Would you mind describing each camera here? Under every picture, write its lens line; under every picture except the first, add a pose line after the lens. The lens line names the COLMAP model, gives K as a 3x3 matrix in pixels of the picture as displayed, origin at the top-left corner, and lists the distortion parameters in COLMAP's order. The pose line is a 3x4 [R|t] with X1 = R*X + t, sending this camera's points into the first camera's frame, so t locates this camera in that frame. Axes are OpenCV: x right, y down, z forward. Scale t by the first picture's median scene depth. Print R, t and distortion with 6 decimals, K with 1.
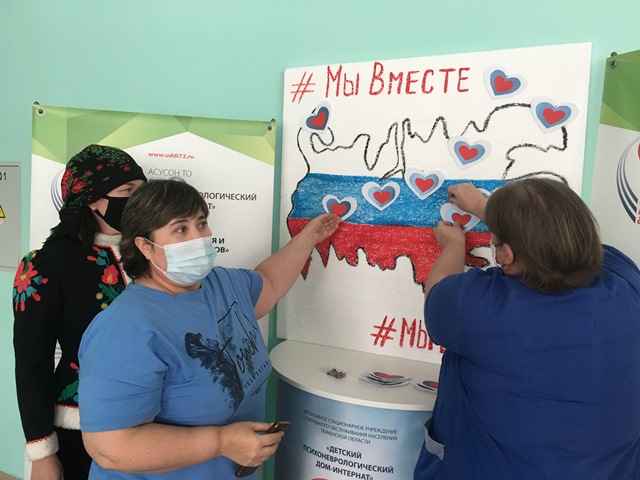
lens RADIAL K [[536.9, 0, 320.0], [0, 536.9, 240.0], [0, 0, 1]] dist [0.017554, 0.004147]
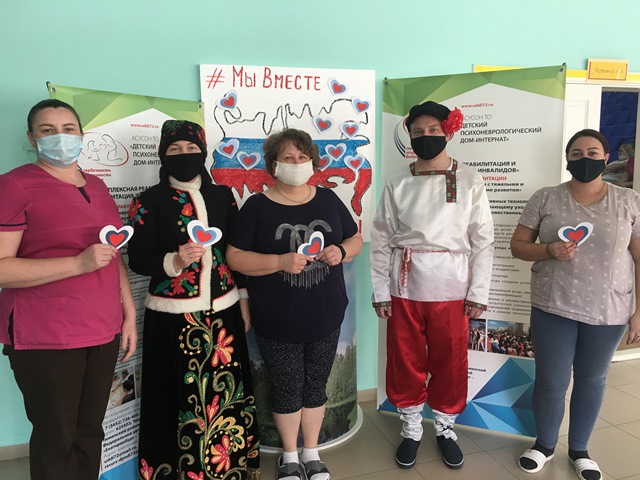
lens RADIAL K [[536.9, 0, 320.0], [0, 536.9, 240.0], [0, 0, 1]] dist [0.017554, 0.004147]
pose [[0.721937, -0.147788, 0.675993, -0.945013], [0.093381, 0.988797, 0.116446, 0.009139], [-0.685629, -0.020942, 0.727650, -0.296536]]
